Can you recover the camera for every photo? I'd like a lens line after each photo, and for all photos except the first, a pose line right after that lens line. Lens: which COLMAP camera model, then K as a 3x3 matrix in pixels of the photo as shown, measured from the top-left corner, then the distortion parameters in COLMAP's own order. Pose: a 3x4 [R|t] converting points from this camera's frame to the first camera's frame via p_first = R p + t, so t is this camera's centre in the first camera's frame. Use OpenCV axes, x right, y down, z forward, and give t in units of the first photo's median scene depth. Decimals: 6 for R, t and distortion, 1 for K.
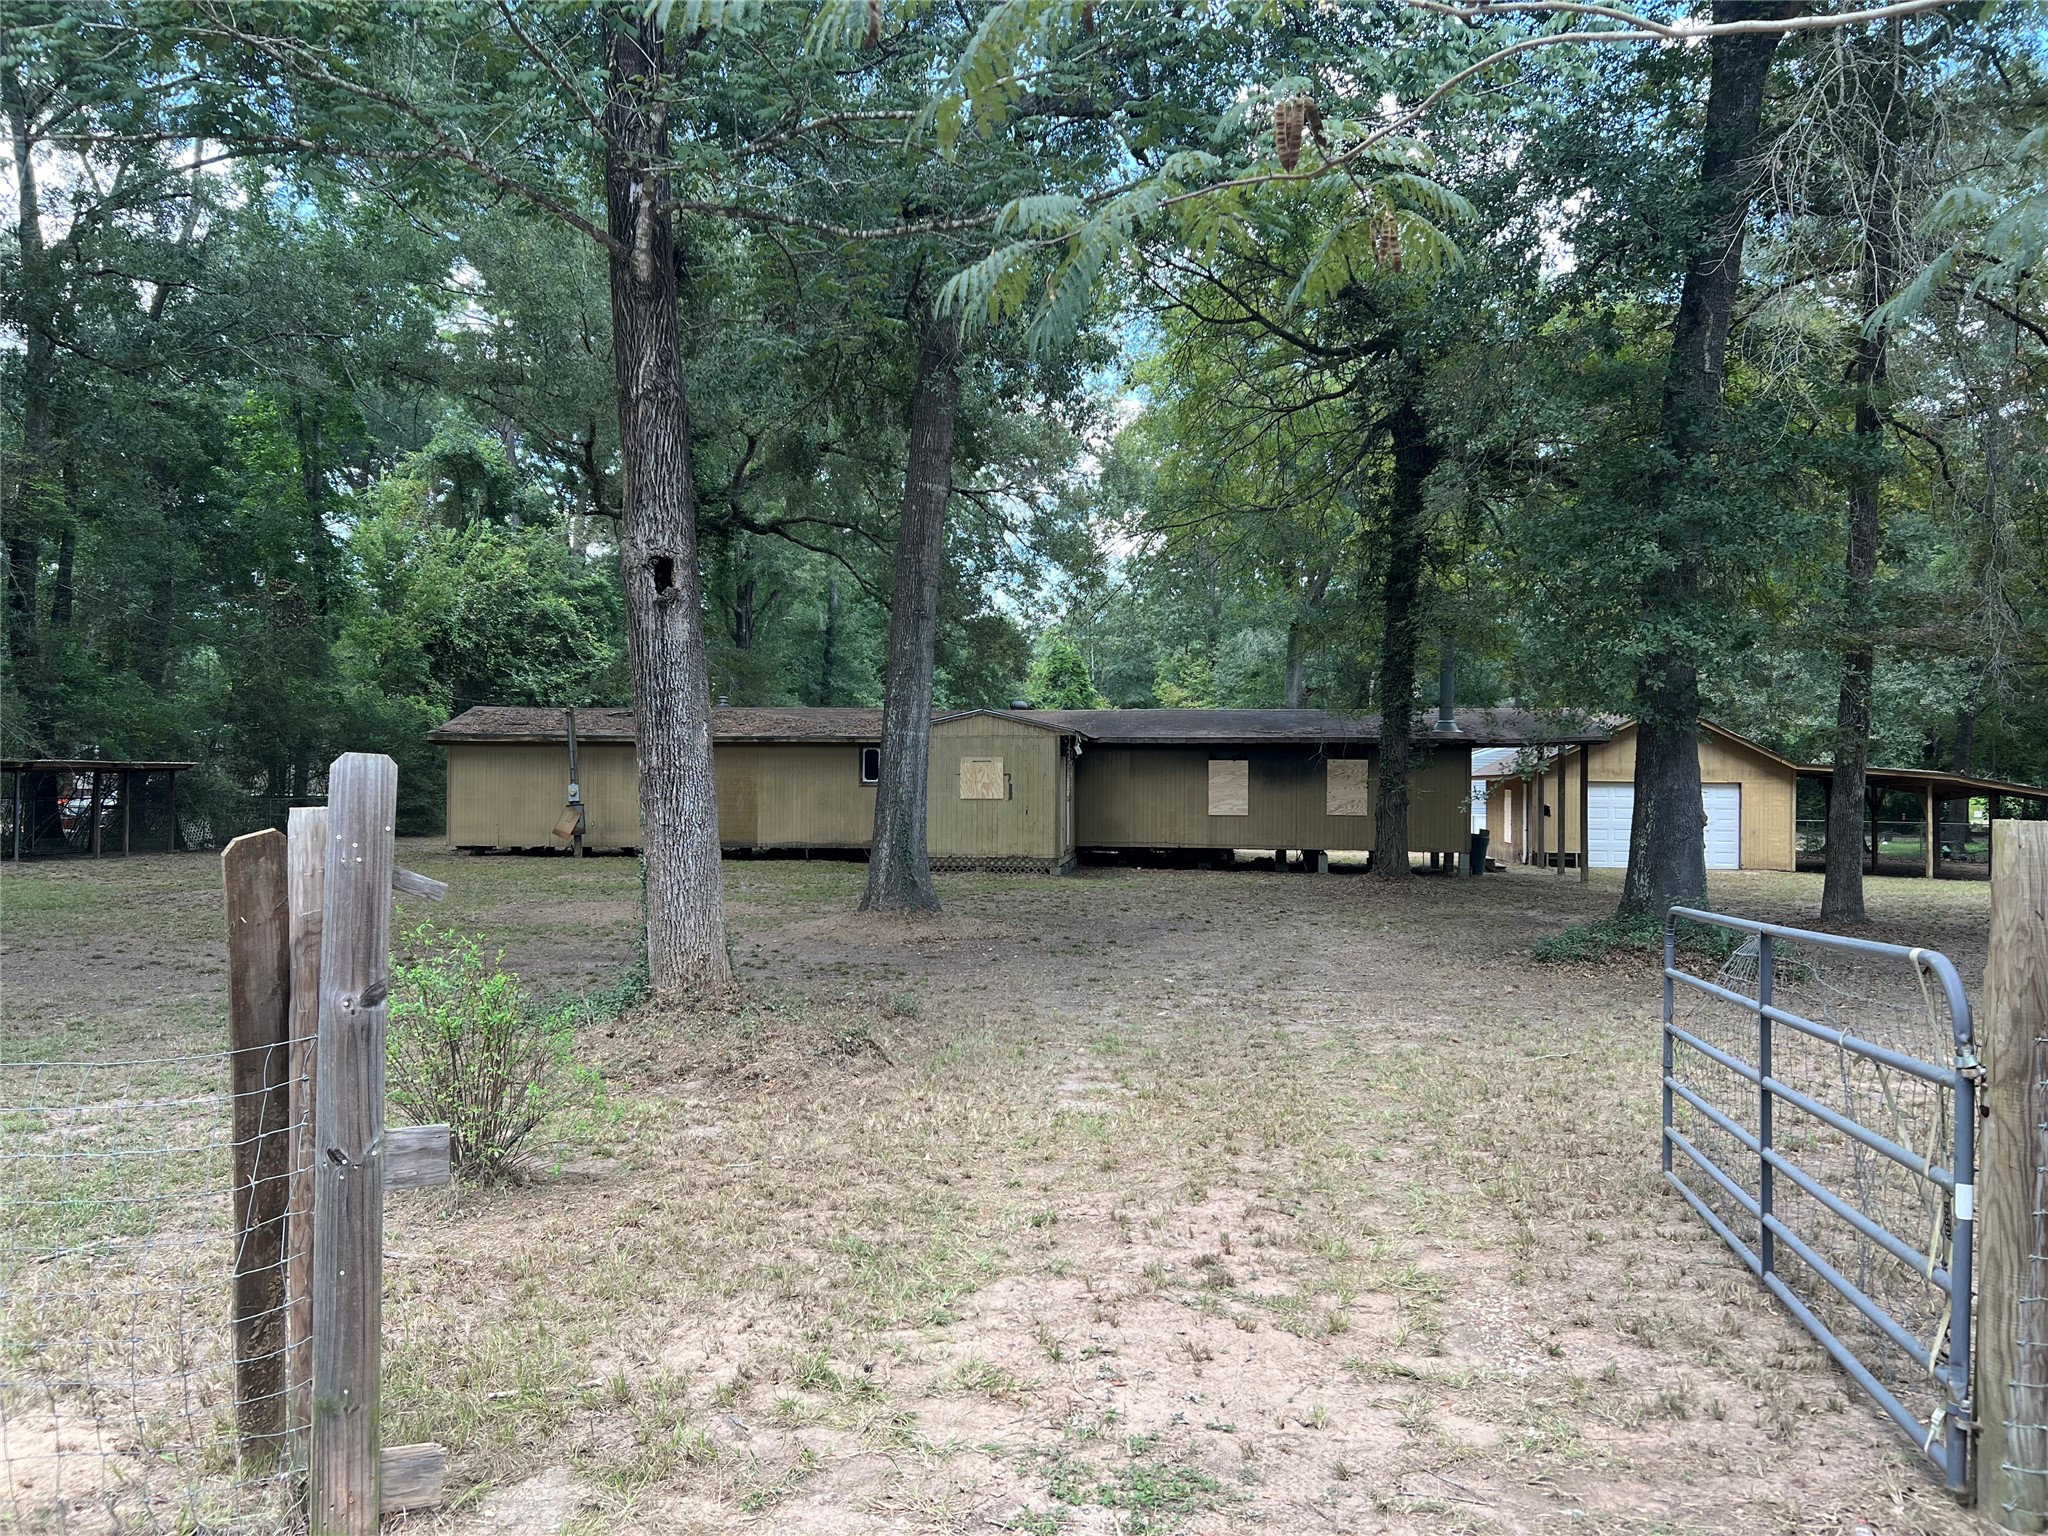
lens RADIAL K [[1495.2, 0, 1024.0], [0, 1495.2, 768.0], [0, 0, 1]] dist [0.171091, -0.340103]
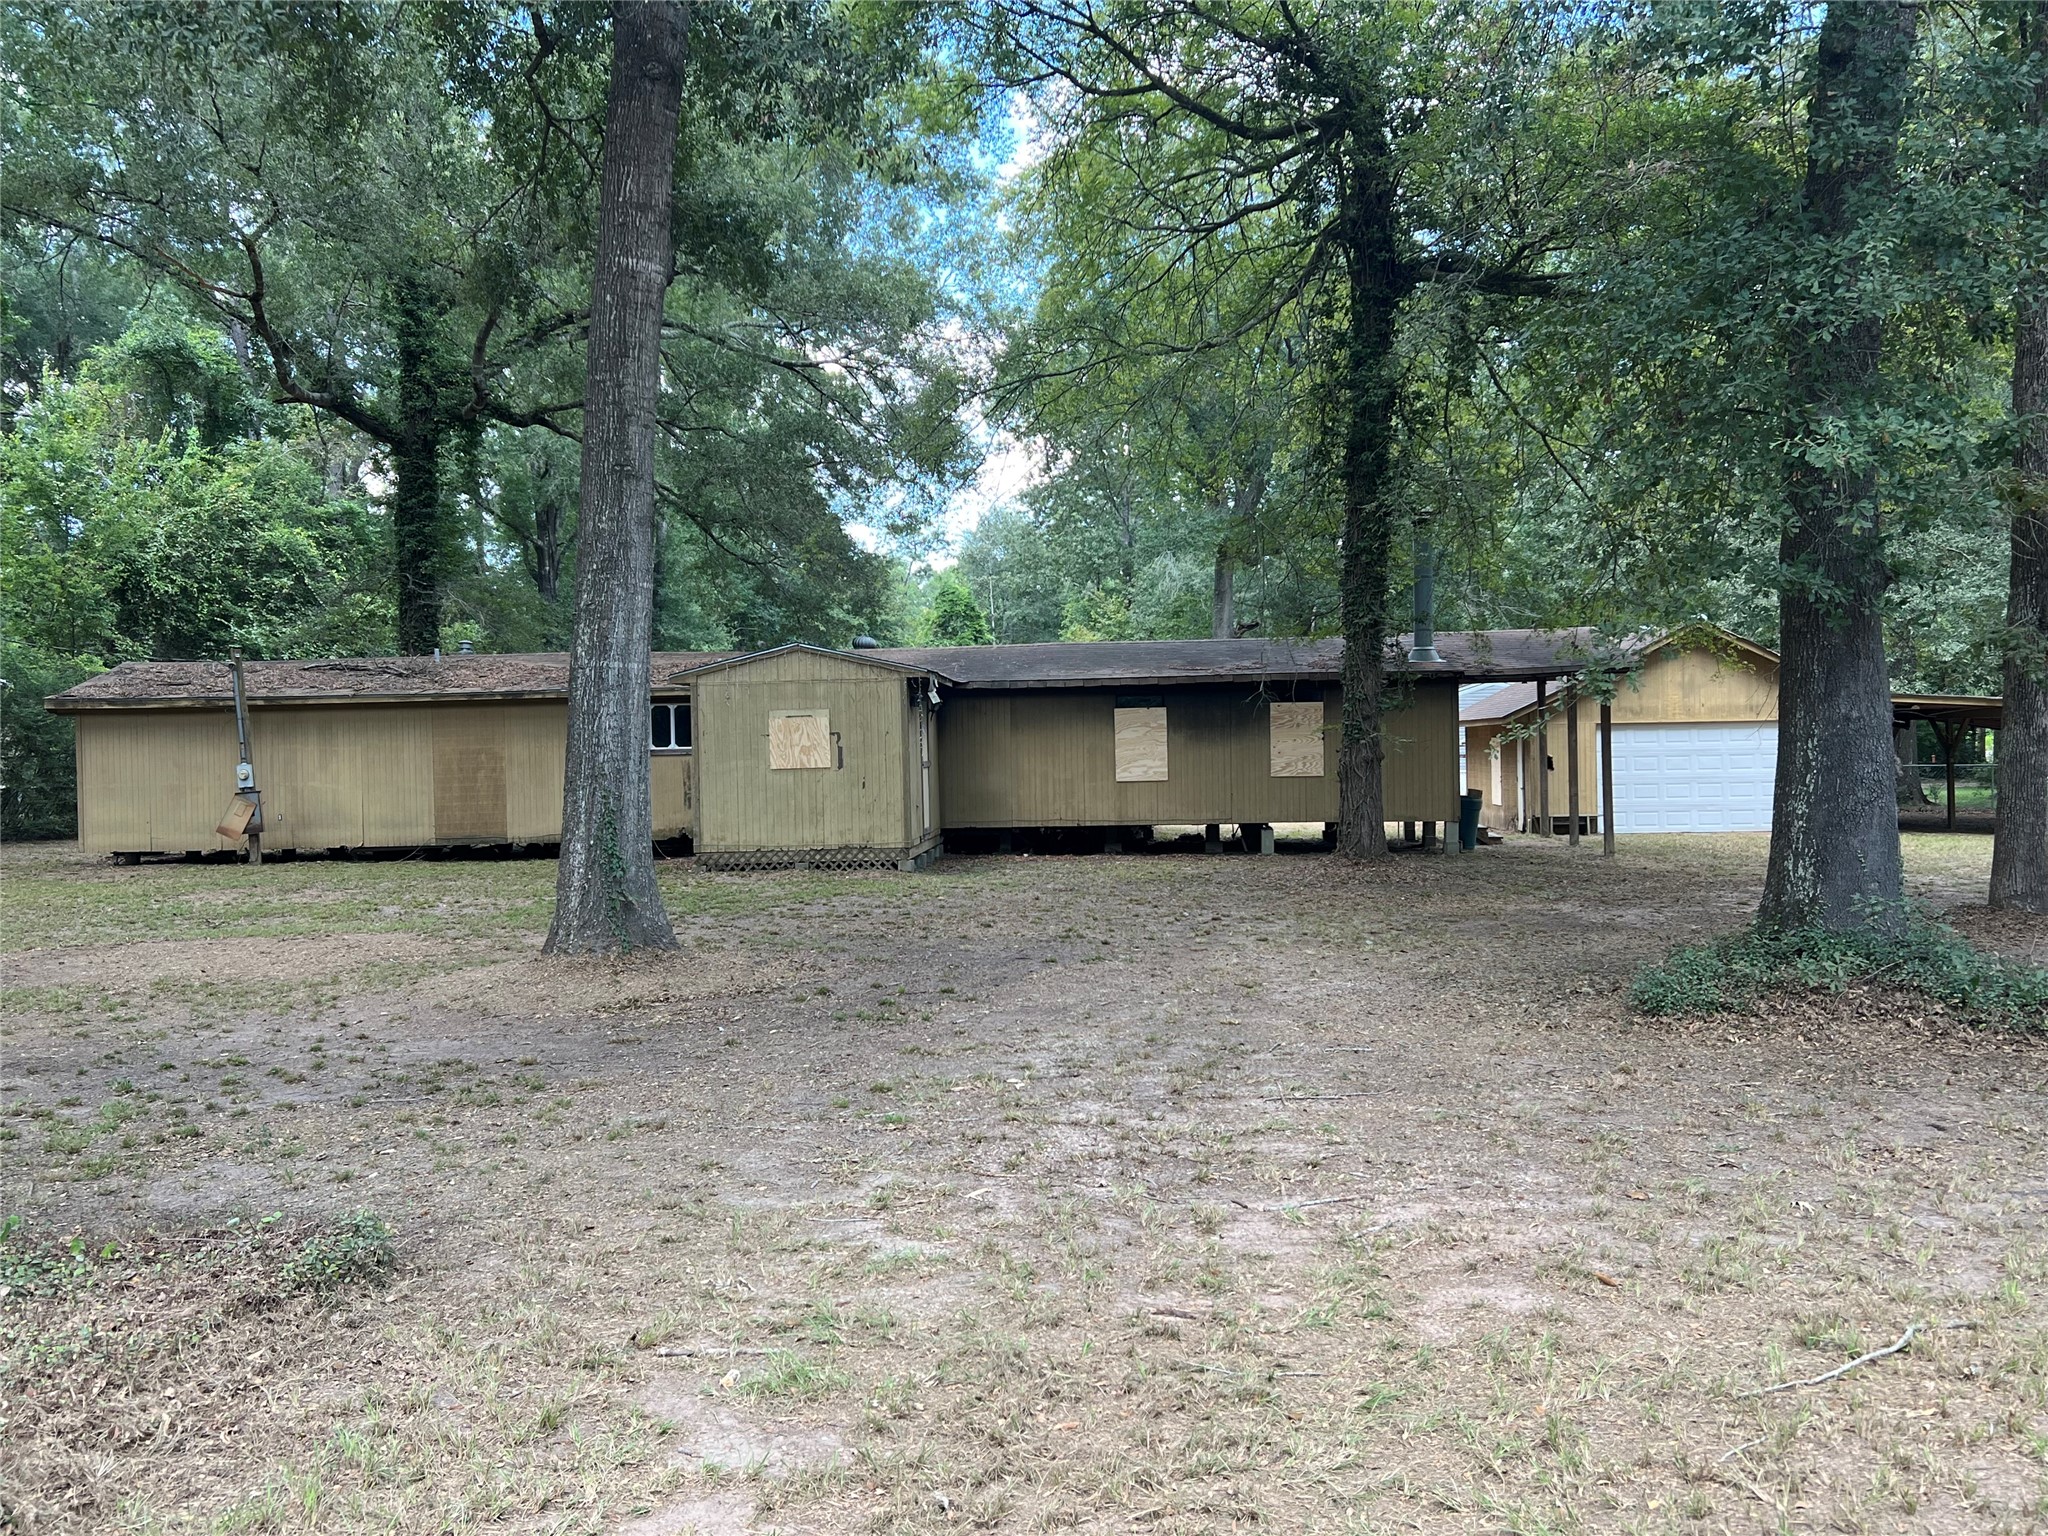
lens RADIAL K [[1702.4, 0, 1024.0], [0, 1702.4, 768.0], [0, 0, 1]] dist [0.080259, -0.000342]
pose [[0.997848, -0.028371, 0.059106, 0.026336], [0.027097, 0.999385, 0.022242, 0.004363], [-0.059701, -0.020593, 0.998004, 0.149776]]
